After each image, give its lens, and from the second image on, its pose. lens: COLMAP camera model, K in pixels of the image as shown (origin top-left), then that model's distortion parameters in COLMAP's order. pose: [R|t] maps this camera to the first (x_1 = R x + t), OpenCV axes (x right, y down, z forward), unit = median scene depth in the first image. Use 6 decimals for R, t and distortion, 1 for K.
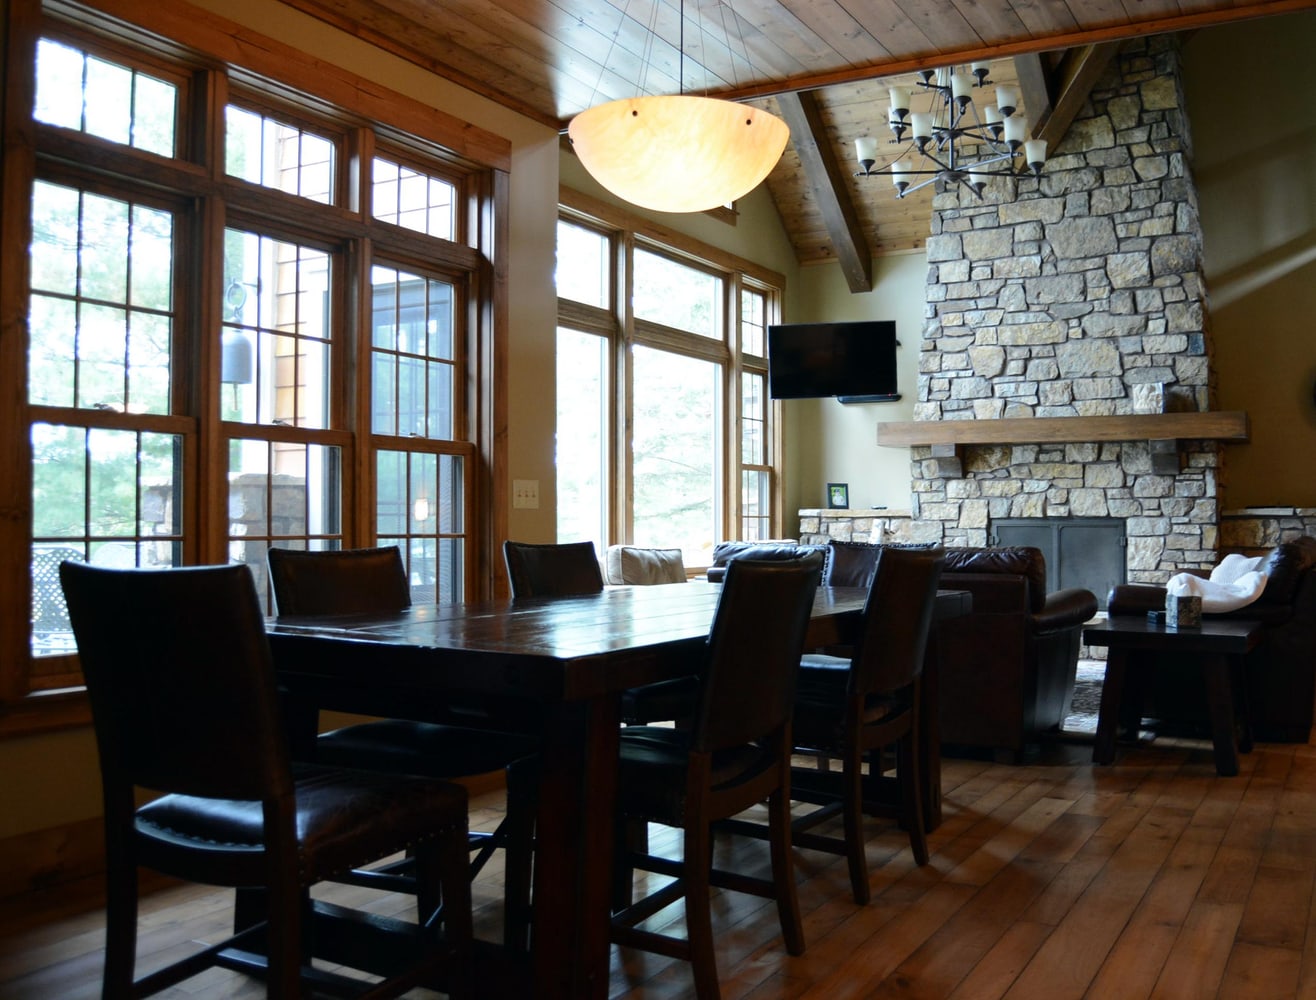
lens RADIAL K [[1202.6, 0, 660.3], [0, 1202.6, 501.0], [0, 0, 1]] dist [-0.018346, 0.000000]
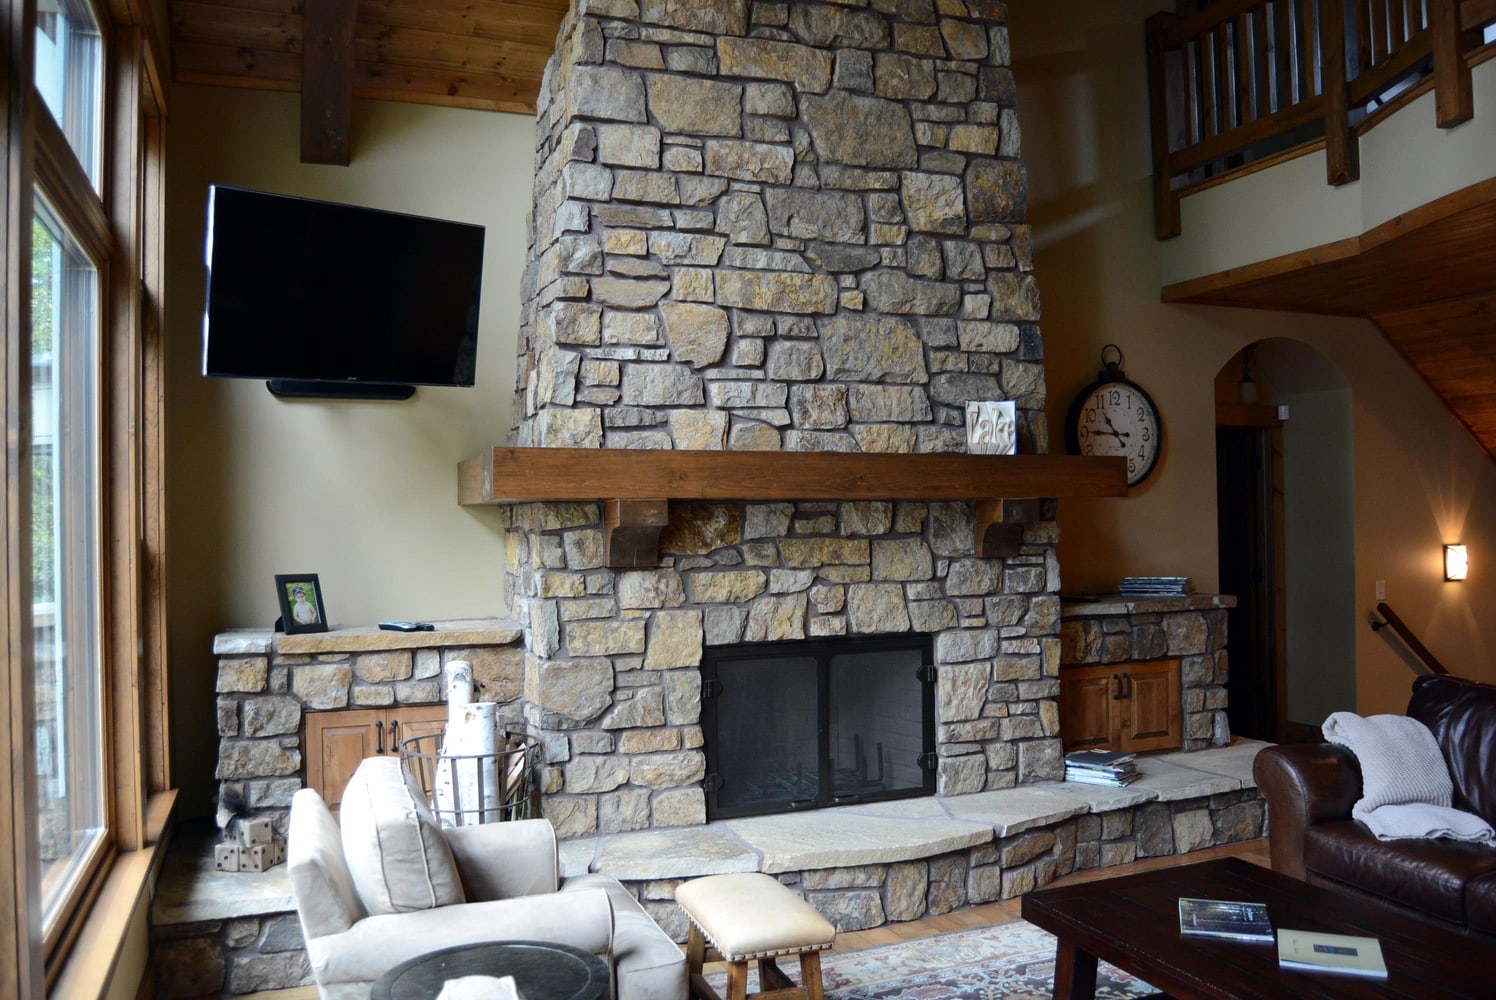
lens RADIAL K [[1197.9, 0, 746.5], [0, 1197.9, 493.1], [0, 0, 1]] dist [-0.073923, 0.002540]
pose [[0.614051, 0.001846, 0.789264, -0.114554], [0.005908, 0.999958, -0.006936, -0.047741], [-0.789244, 0.008922, 0.614015, 0.698224]]
